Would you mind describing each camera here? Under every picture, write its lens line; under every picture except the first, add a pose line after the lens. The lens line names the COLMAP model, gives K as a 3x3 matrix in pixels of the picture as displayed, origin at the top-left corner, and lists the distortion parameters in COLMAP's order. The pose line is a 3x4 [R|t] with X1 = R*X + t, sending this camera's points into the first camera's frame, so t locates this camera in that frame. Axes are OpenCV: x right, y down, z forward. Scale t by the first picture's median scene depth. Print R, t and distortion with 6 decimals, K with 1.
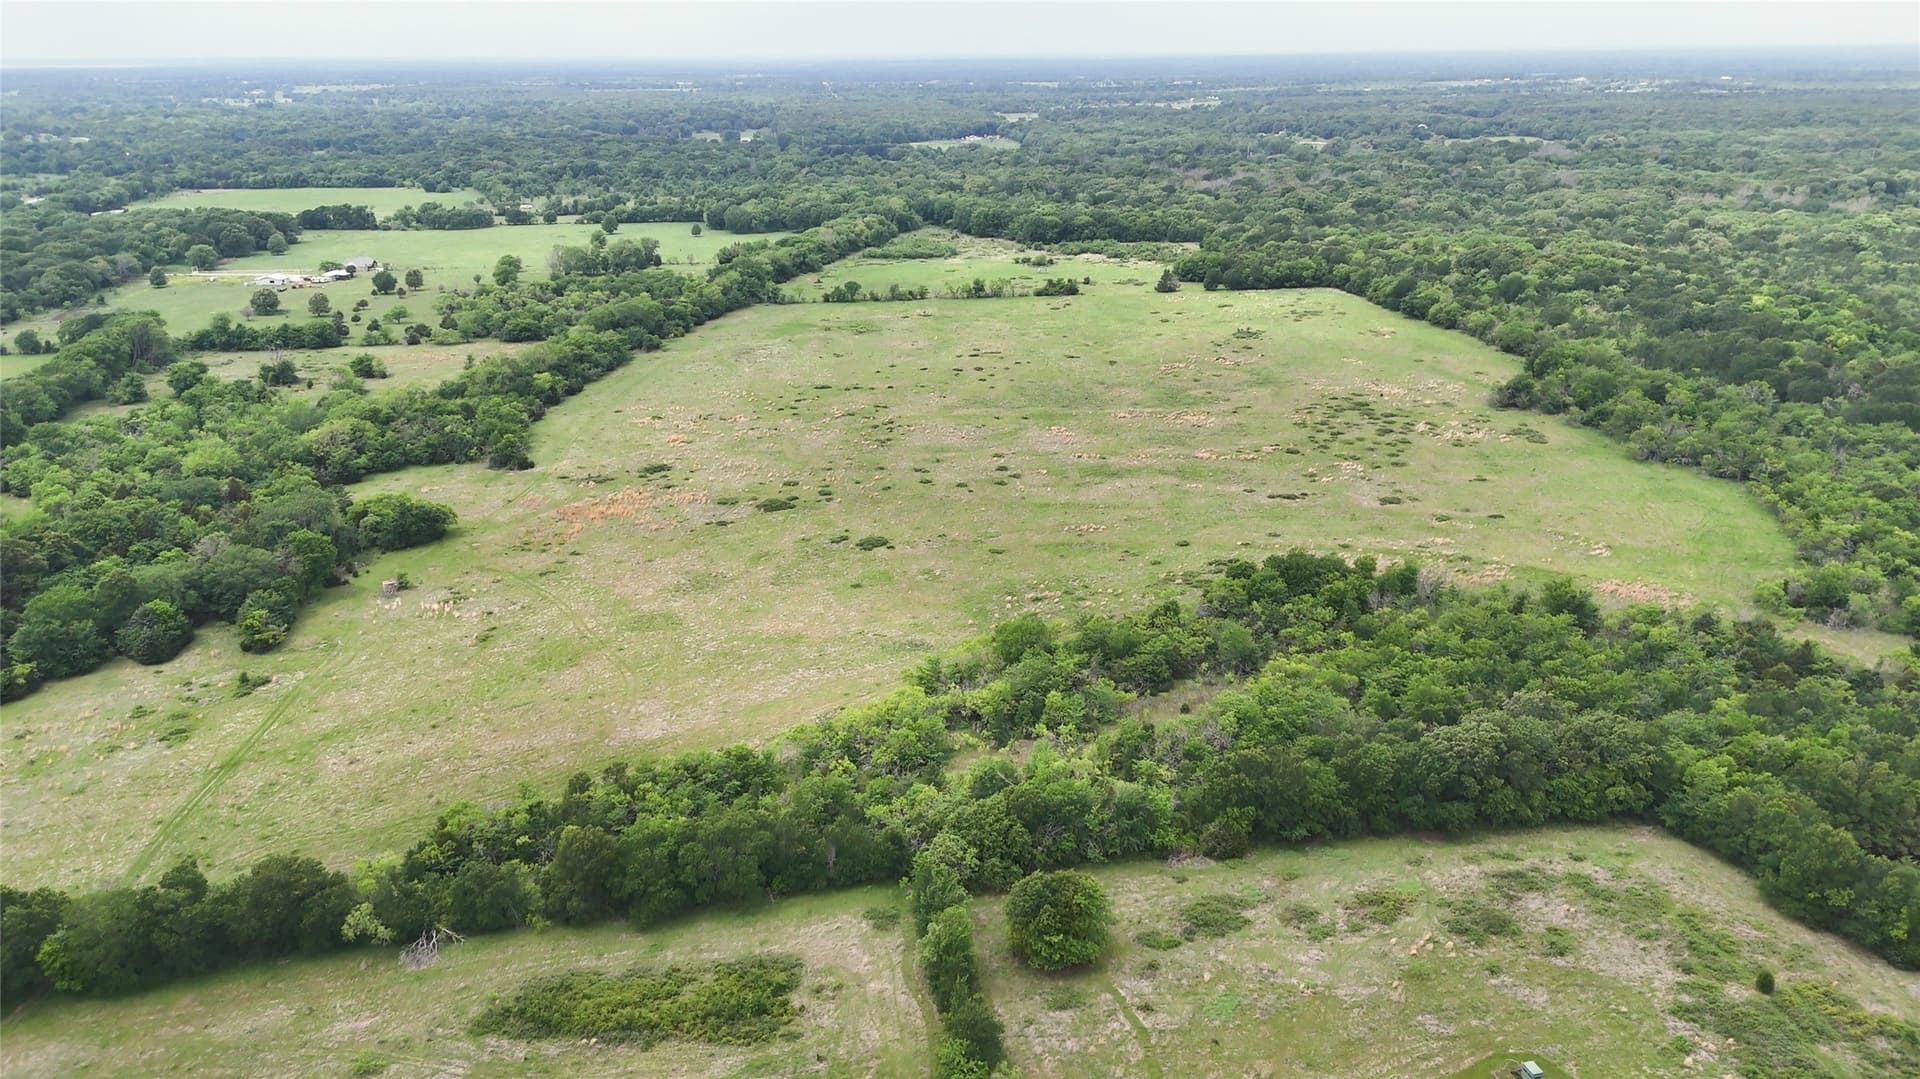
lens RADIAL K [[1519.1, 0, 960.0], [0, 1519.1, 539.5], [0, 0, 1]] dist [0.110855, -0.133028]
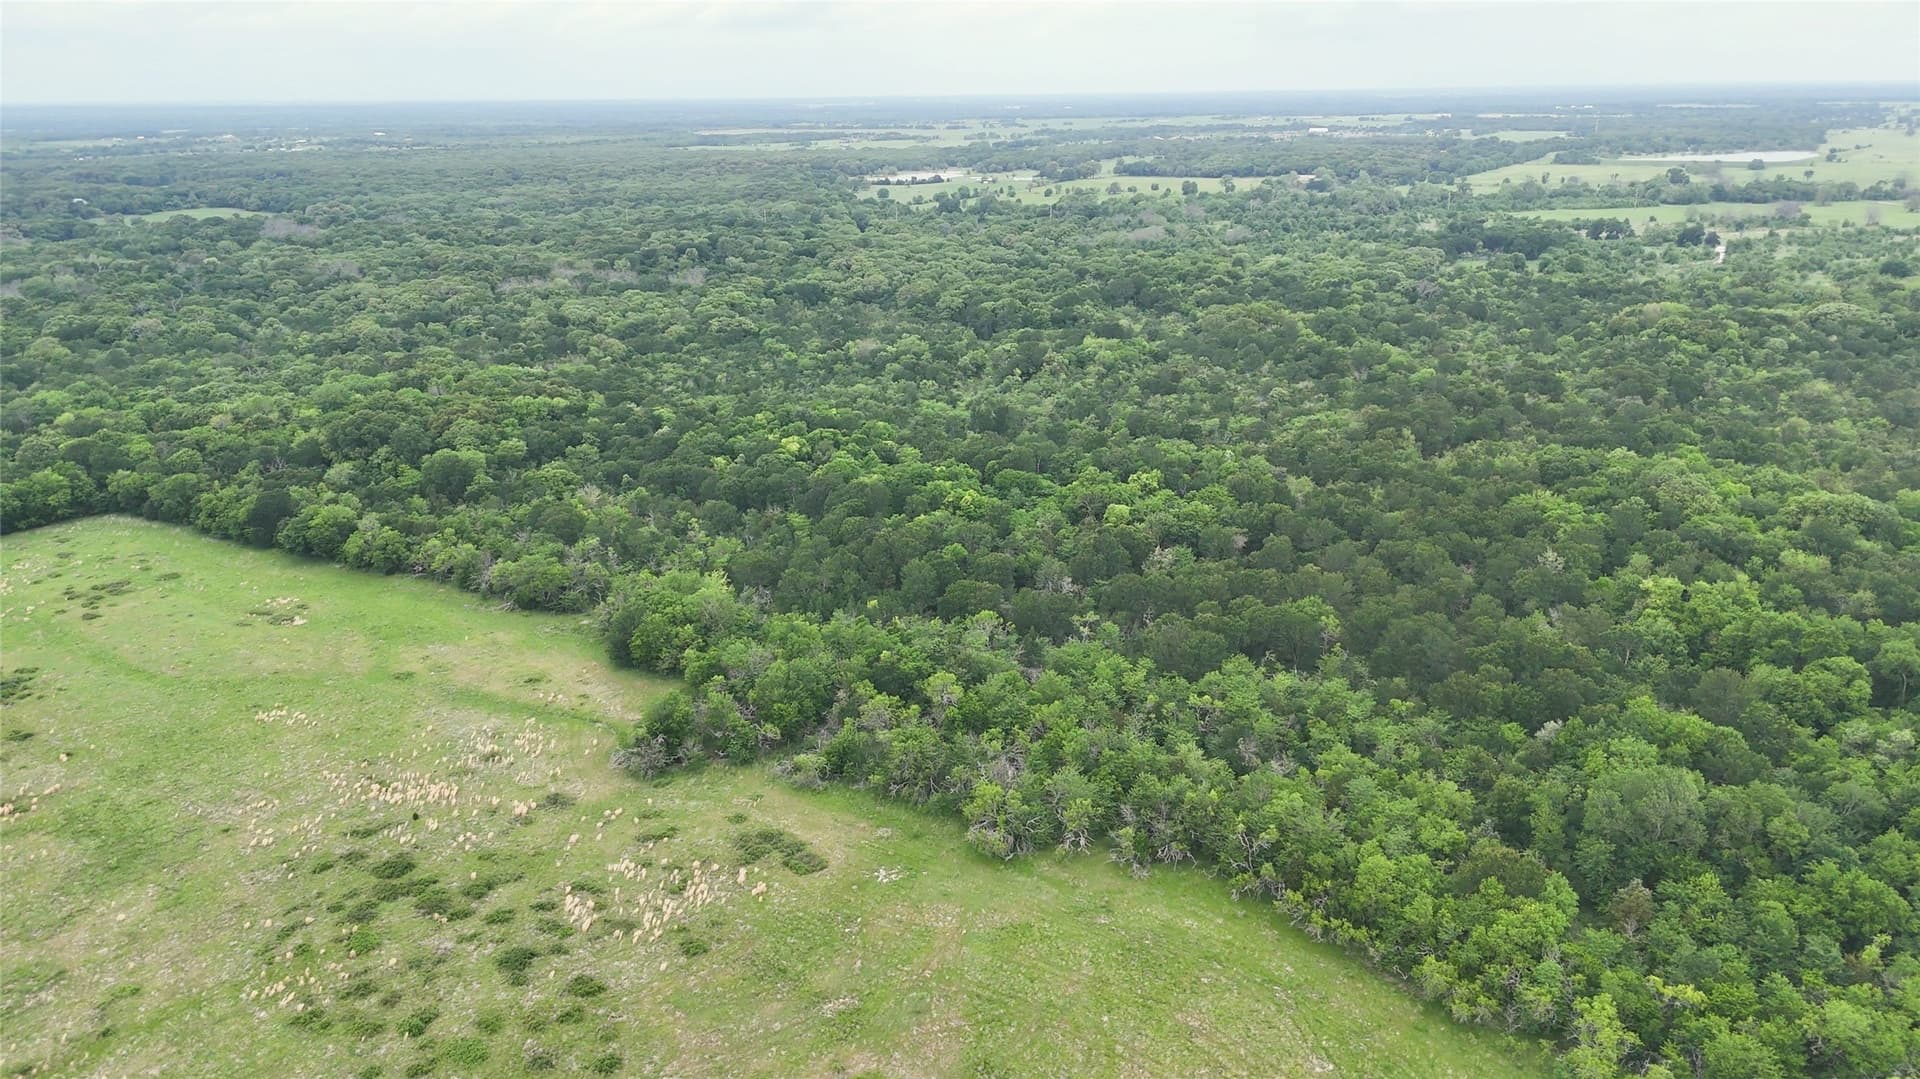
lens RADIAL K [[1519.1, 0, 960.0], [0, 1519.1, 539.5], [0, 0, 1]] dist [0.110855, -0.133028]
pose [[0.681439, -0.215140, 0.699539, 0.056214], [0.237524, 0.969092, 0.066662, -0.120955], [-0.692259, 0.120731, 0.711478, 0.388804]]
